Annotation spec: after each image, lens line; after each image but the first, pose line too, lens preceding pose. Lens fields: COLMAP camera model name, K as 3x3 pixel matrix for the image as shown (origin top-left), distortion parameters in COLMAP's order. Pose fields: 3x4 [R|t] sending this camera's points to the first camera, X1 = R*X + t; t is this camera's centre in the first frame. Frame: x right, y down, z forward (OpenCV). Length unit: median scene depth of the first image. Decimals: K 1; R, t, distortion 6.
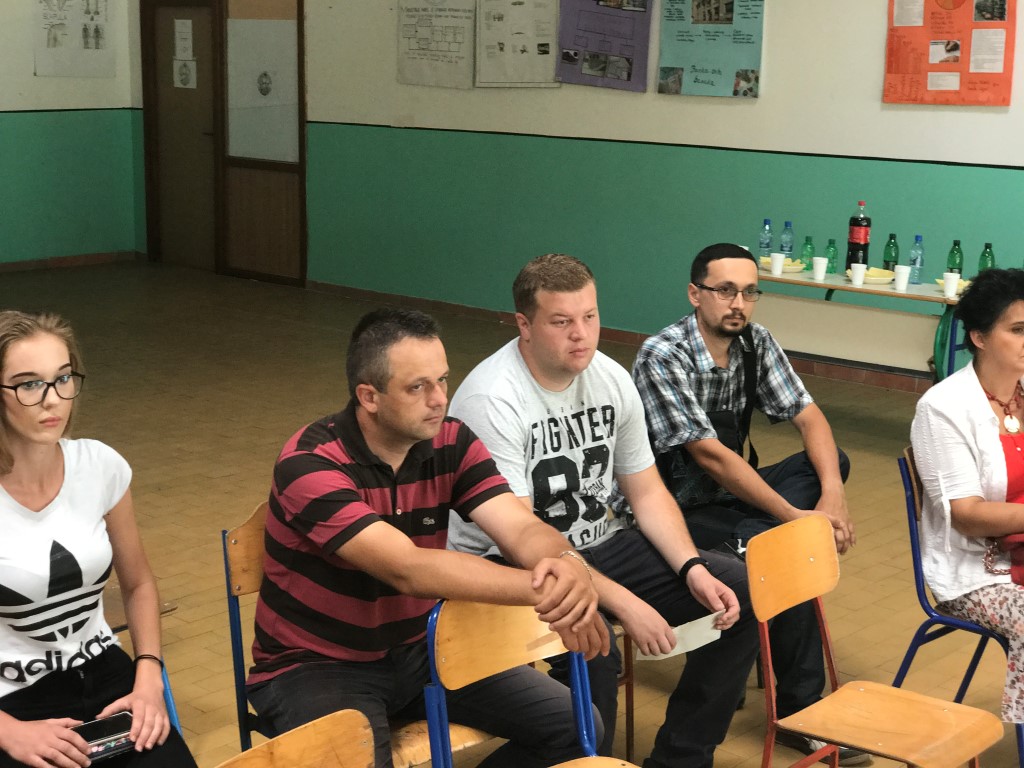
lens RADIAL K [[1693.7, 0, 482.5], [0, 1693.7, 381.1], [0, 0, 1]] dist [0.024488, 0.299631]
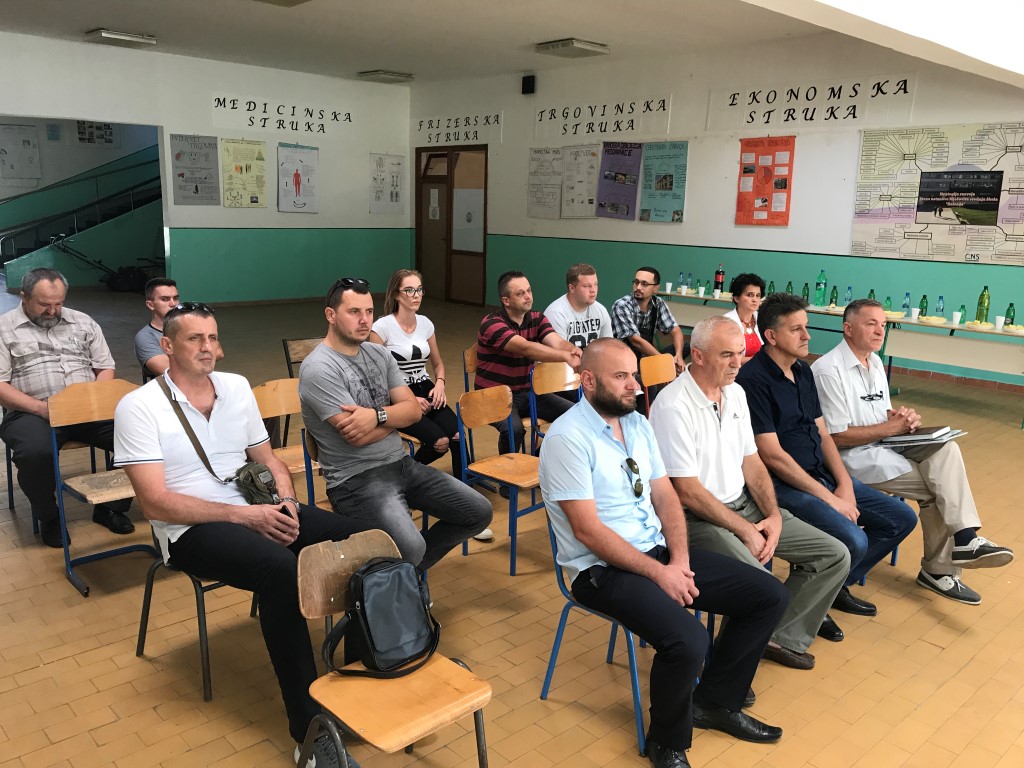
lens RADIAL K [[849.7, 0, 512.0], [0, 849.7, 384.0], [0, 0, 1]] dist [0.019860, 0.042873]
pose [[0.997560, 0.022263, -0.066167, 0.014162], [-0.021721, 0.999725, 0.008893, 0.057575], [0.066347, -0.007434, 0.997769, -0.209935]]
